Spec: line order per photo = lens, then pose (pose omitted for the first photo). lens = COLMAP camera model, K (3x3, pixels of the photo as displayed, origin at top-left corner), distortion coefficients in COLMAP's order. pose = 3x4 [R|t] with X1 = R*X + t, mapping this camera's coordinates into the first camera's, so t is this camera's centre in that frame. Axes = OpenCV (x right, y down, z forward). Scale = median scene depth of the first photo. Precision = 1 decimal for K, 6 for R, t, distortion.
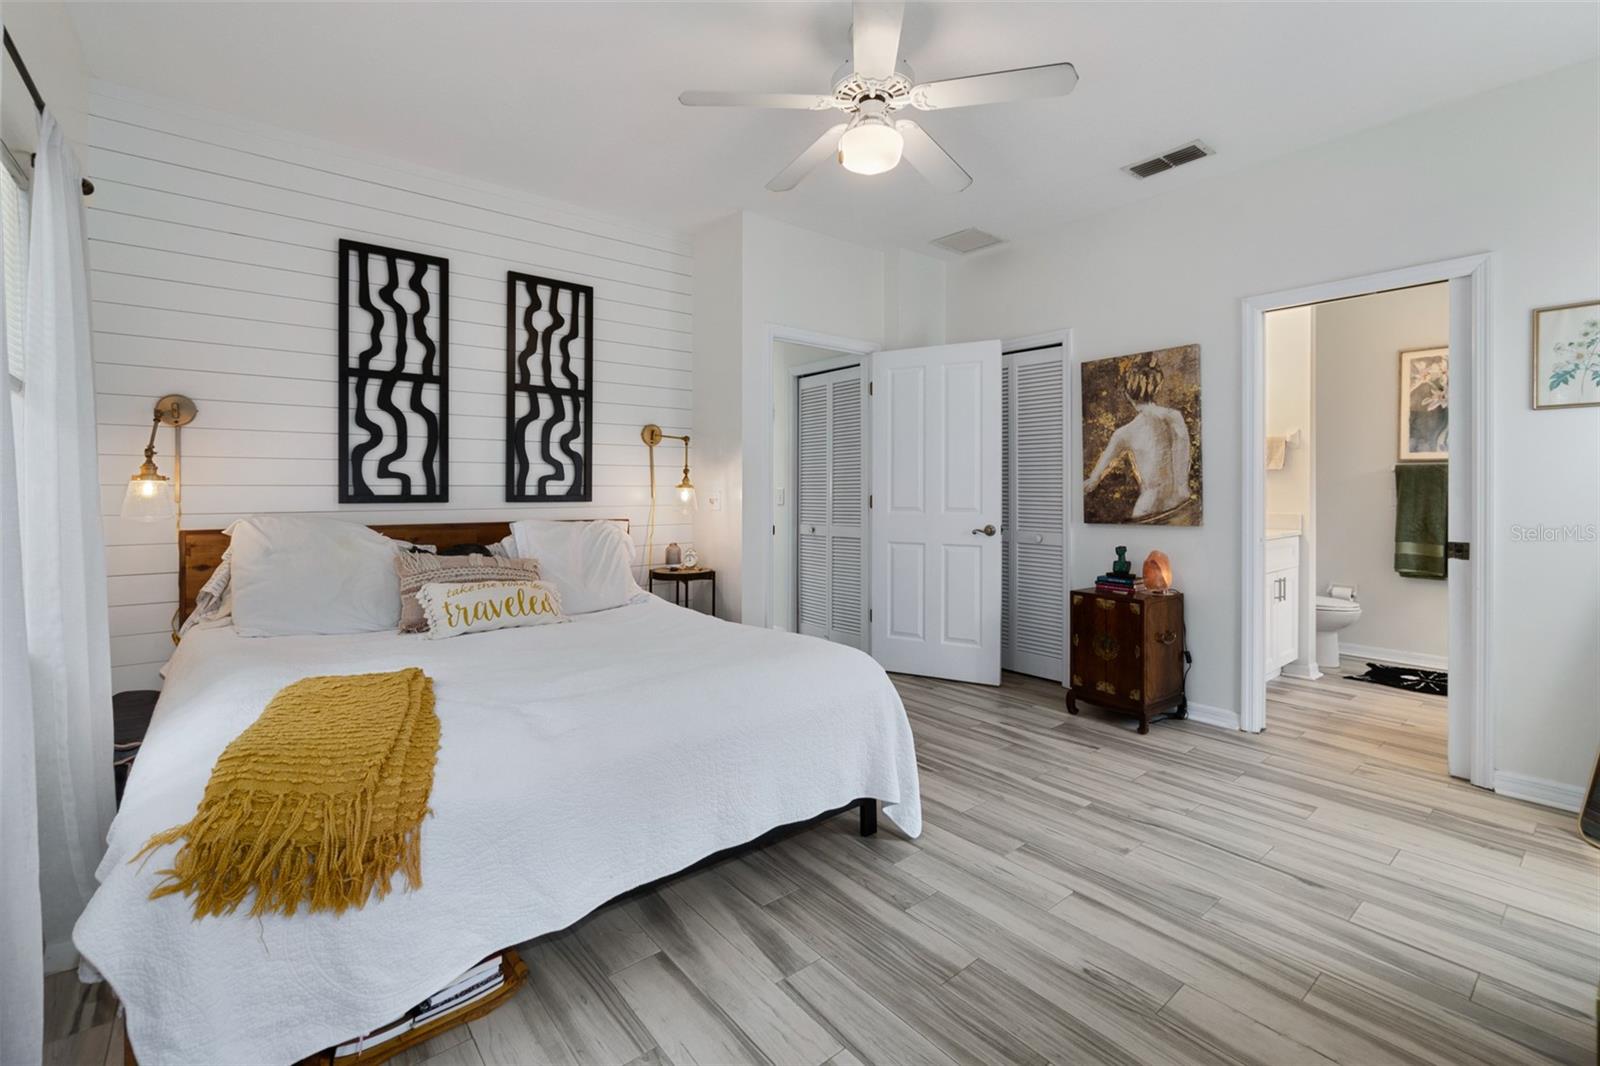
lens RADIAL K [[687.6, 0, 794.9], [0, 687.6, 498.8], [0, 0, 1]] dist [-0.005889, 0.001418]
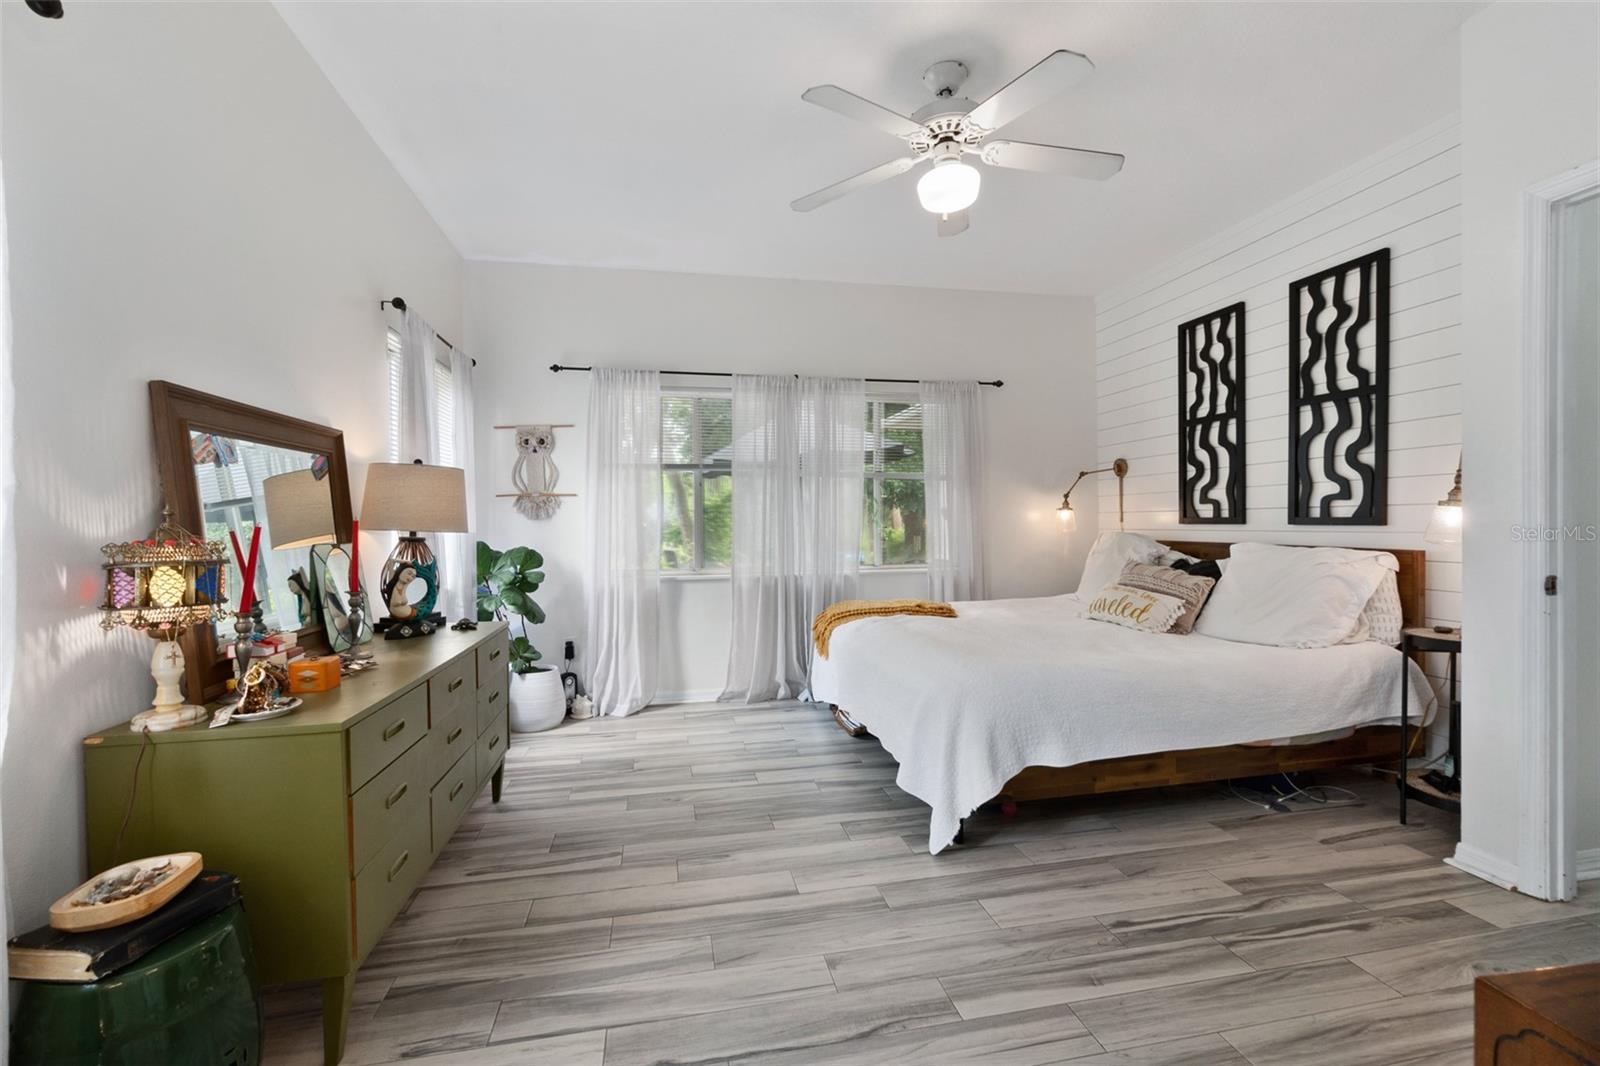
lens RADIAL K [[687.6, 0, 801.9], [0, 687.6, 529.4], [0, 0, 1]] dist [-0.005889, 0.001418]
pose [[-0.452578, 0.013829, -0.891617, 0.799369], [-0.004336, 0.999834, 0.017709, -0.002618], [0.891714, 0.011881, -0.452443, 0.881393]]
